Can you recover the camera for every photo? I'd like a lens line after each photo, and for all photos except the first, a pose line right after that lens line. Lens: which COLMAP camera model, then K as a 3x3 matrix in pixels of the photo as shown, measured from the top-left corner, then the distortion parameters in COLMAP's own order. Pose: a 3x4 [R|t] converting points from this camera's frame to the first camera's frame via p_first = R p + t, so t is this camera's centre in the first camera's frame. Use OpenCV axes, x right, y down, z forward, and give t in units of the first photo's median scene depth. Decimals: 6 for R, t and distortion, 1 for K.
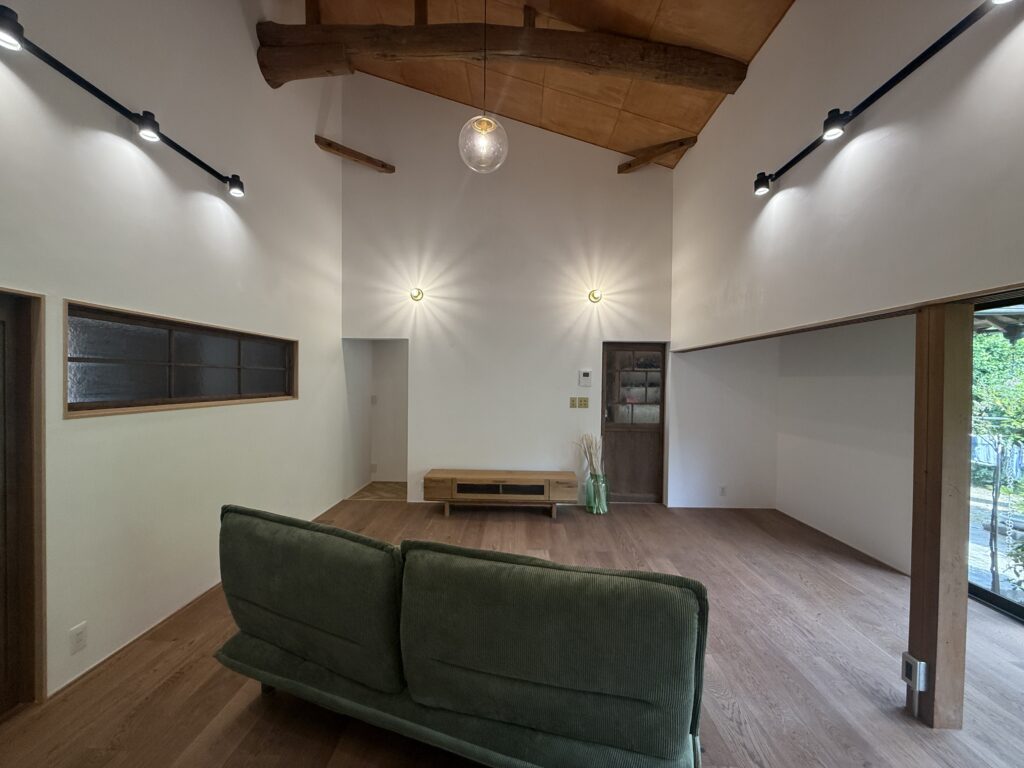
lens RADIAL K [[408.9, 0, 513.5], [0, 408.9, 388.9], [0, 0, 1]] dist [-0.000503, -0.000224]
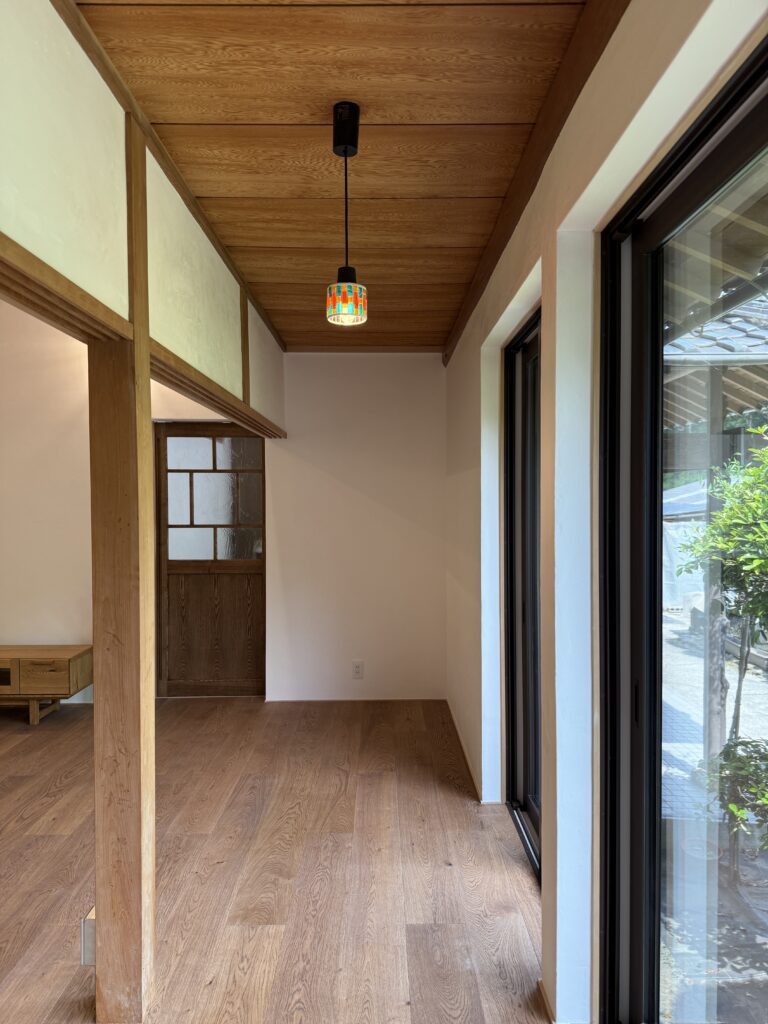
lens RADIAL K [[727.4, 0, 385.9], [0, 727.4, 506.3], [0, 0, 1]] dist [0.042238, -0.052237]
pose [[0.999599, -0.016426, 0.023062, 0.574838], [0.016594, 0.999837, -0.007107, 0.021514], [-0.022942, 0.007487, 0.999709, -0.054092]]
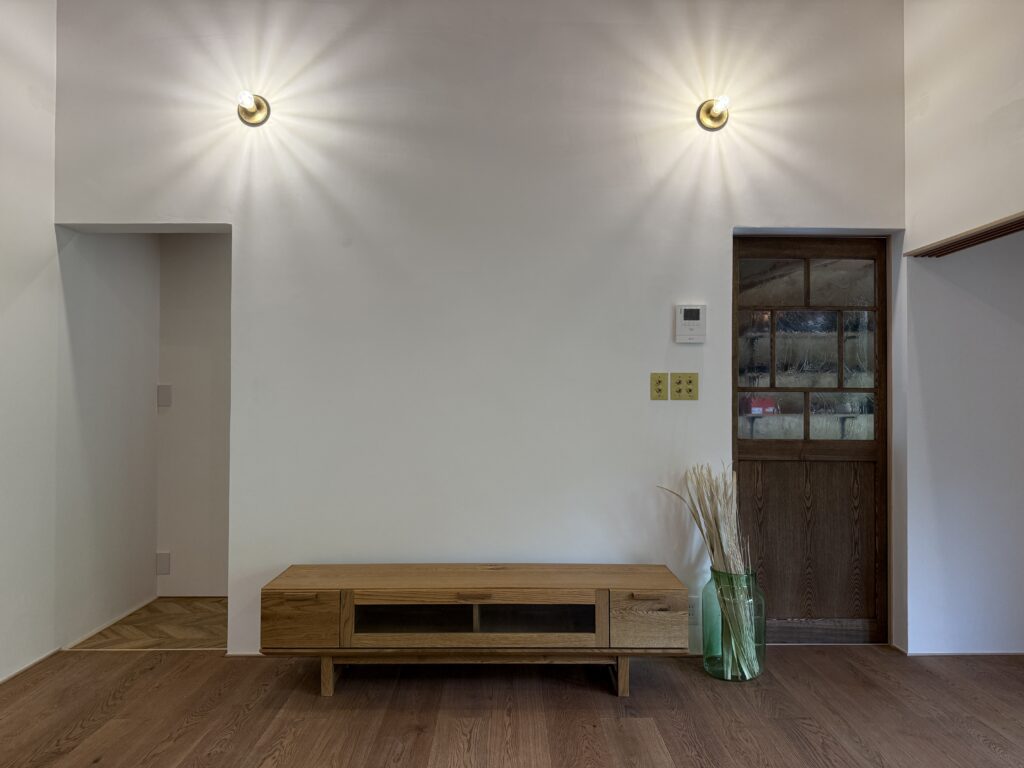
lens RADIAL K [[727.4, 0, 515.1], [0, 727.4, 383.9], [0, 0, 1]] dist [0.042238, -0.052237]
pose [[0.999399, -0.008811, 0.033526, -0.016072], [0.010142, 0.999159, -0.039731, 0.061946], [-0.033148, 0.040047, 0.998648, 0.335243]]
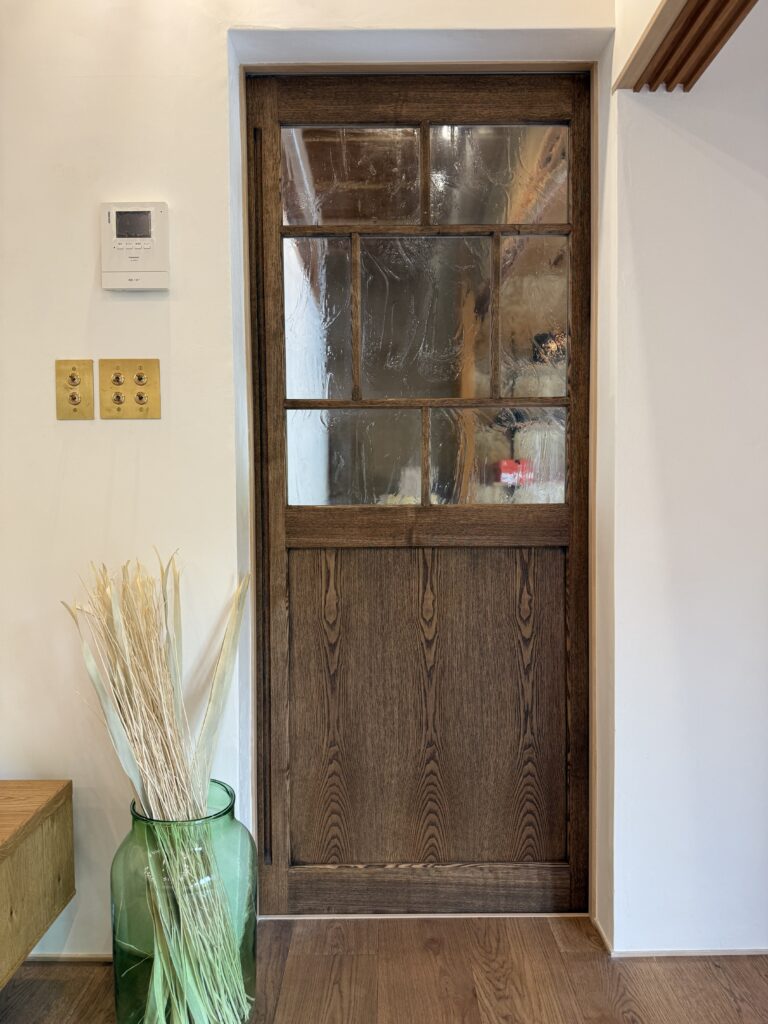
lens RADIAL K [[727.4, 0, 380.7], [0, 727.4, 511.8], [0, 0, 1]] dist [0.042238, -0.052237]
pose [[0.999681, -0.021696, 0.012901, 0.296940], [0.021562, 0.999714, 0.010377, 0.093499], [-0.013122, -0.010096, 0.999863, 0.733544]]
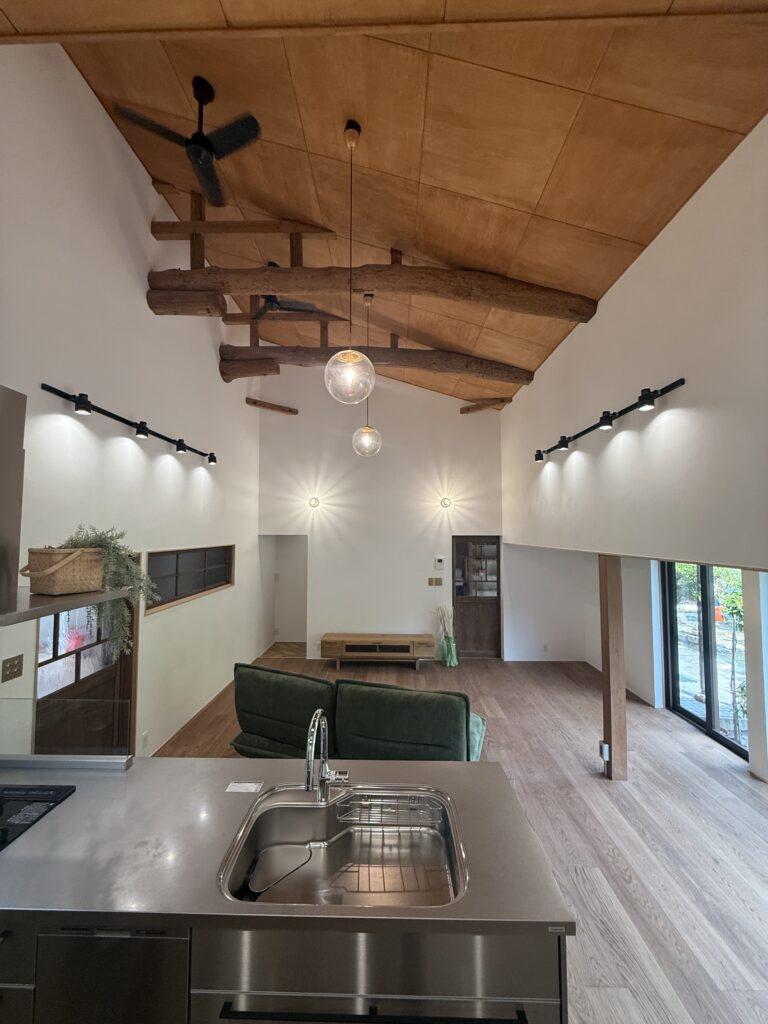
lens RADIAL K [[408.9, 0, 384.8], [0, 408.9, 513.8], [0, 0, 1]] dist [-0.000503, -0.000224]
pose [[0.999947, -0.010265, -0.000221, -0.002499], [0.010228, 0.997818, -0.065232, -0.111388], [0.000890, 0.065227, 0.997870, -0.378593]]
